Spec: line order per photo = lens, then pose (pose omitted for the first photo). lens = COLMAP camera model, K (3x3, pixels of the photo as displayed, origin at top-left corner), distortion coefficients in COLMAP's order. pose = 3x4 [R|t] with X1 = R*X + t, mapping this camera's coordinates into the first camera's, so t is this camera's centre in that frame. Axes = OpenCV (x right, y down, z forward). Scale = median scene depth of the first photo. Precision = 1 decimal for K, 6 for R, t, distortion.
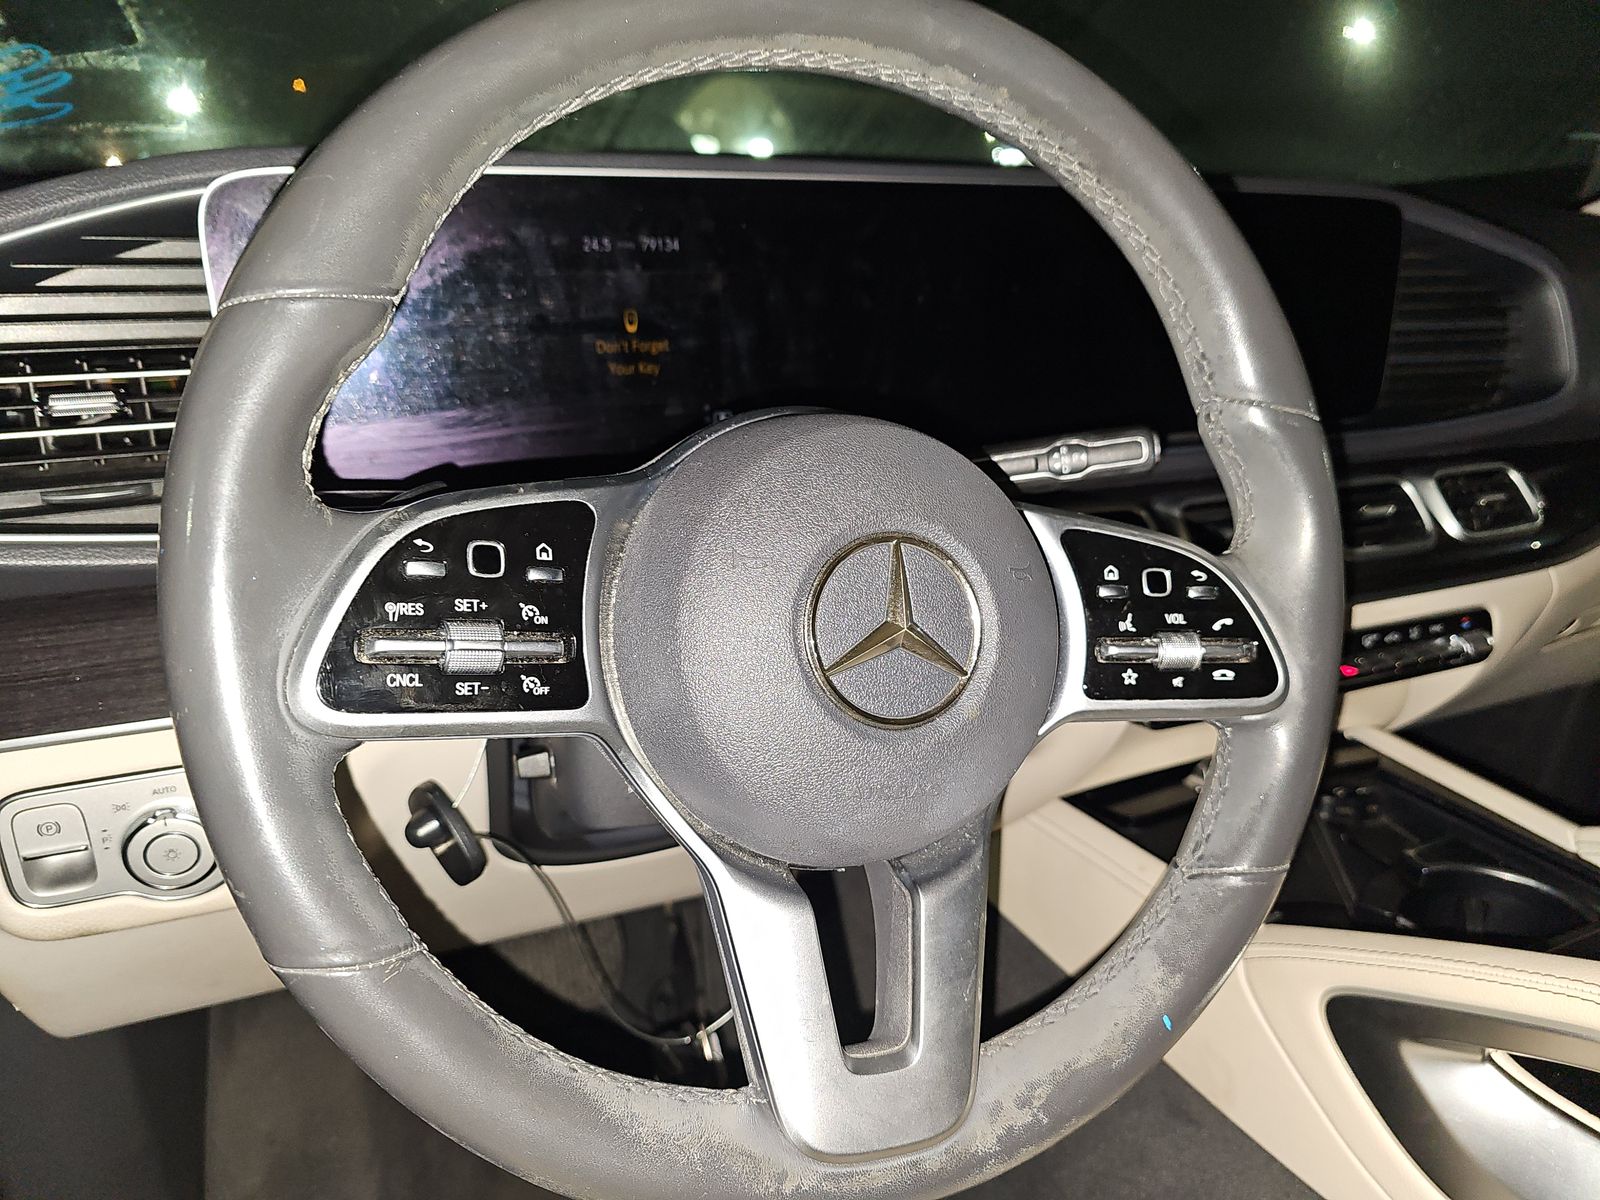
lens RADIAL K [[1052.9, 0, 800.0], [0, 1052.9, 600.0], [0, 0, 1]] dist [-0.001311, -0.003922]
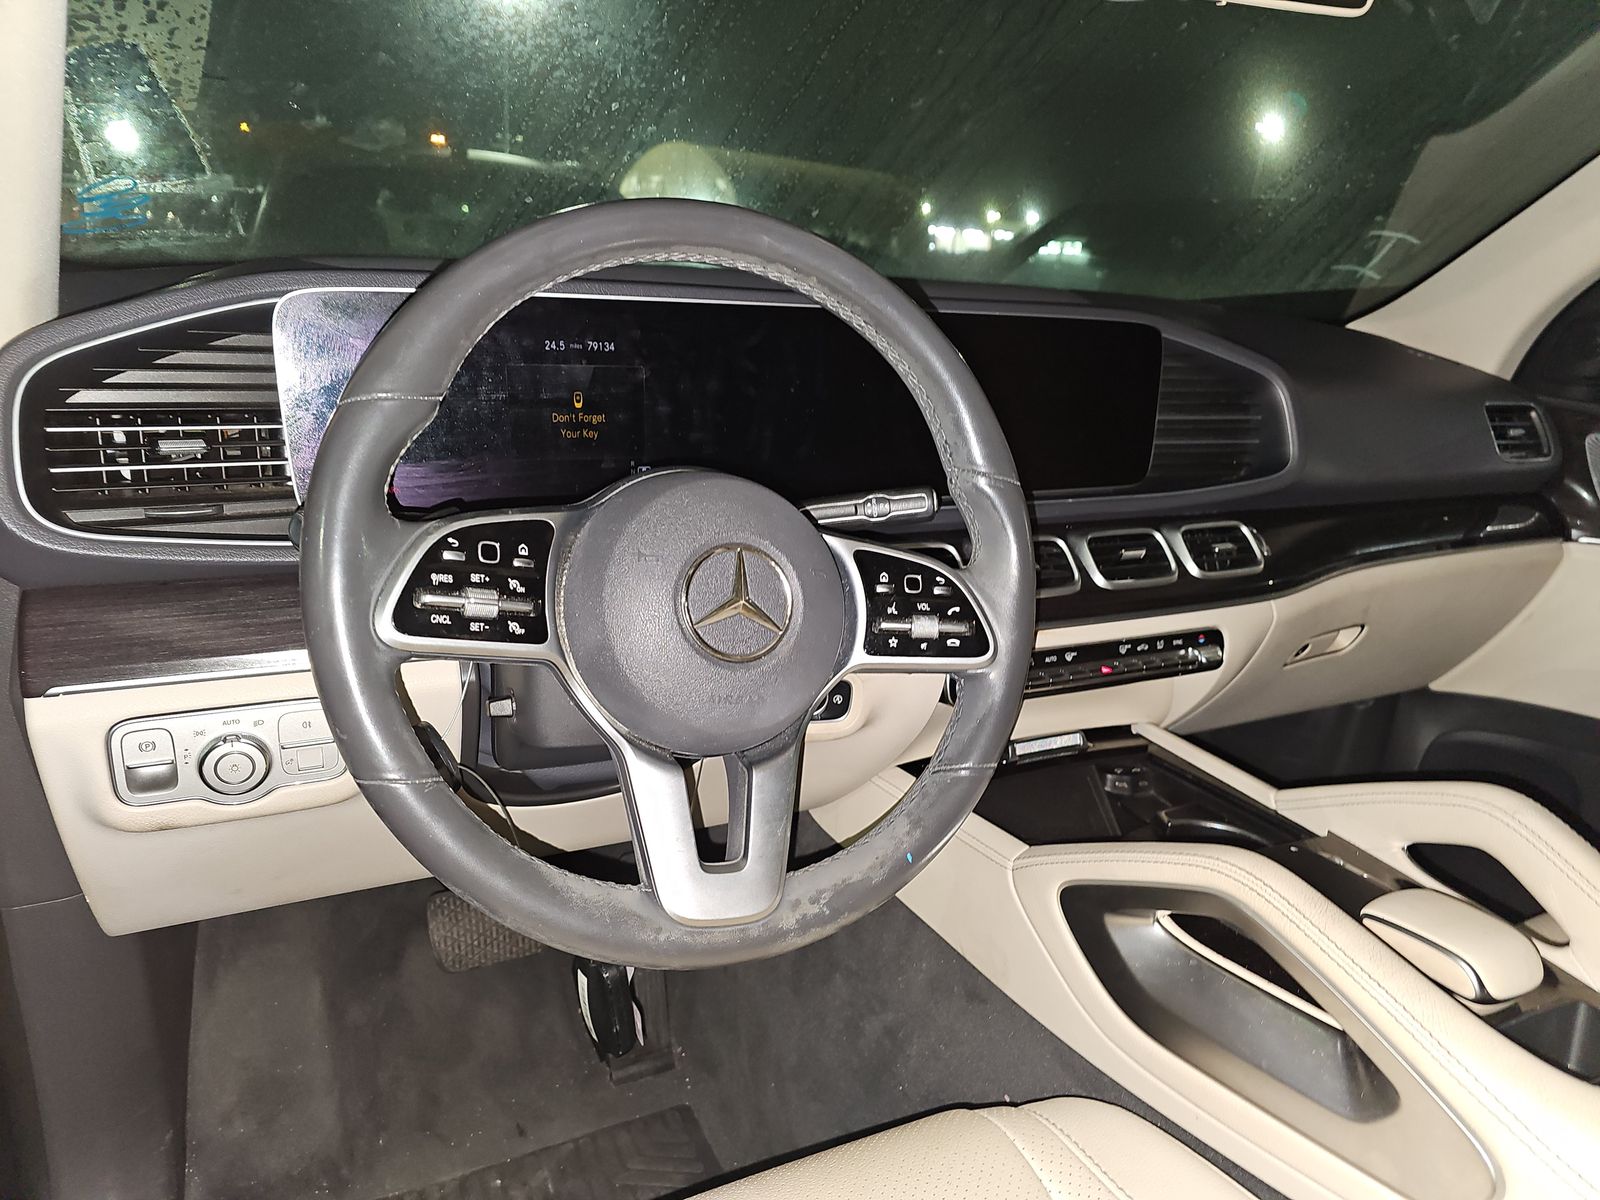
lens RADIAL K [[1010.3, 0, 800.0], [0, 1010.3, 600.0], [0, 0, 1]] dist [0.026858, 0.000150]
pose [[0.997506, 0.020670, 0.067486, 0.068722], [-0.017529, 0.998750, -0.046808, 0.081776], [-0.068369, 0.045508, 0.996622, -0.497864]]
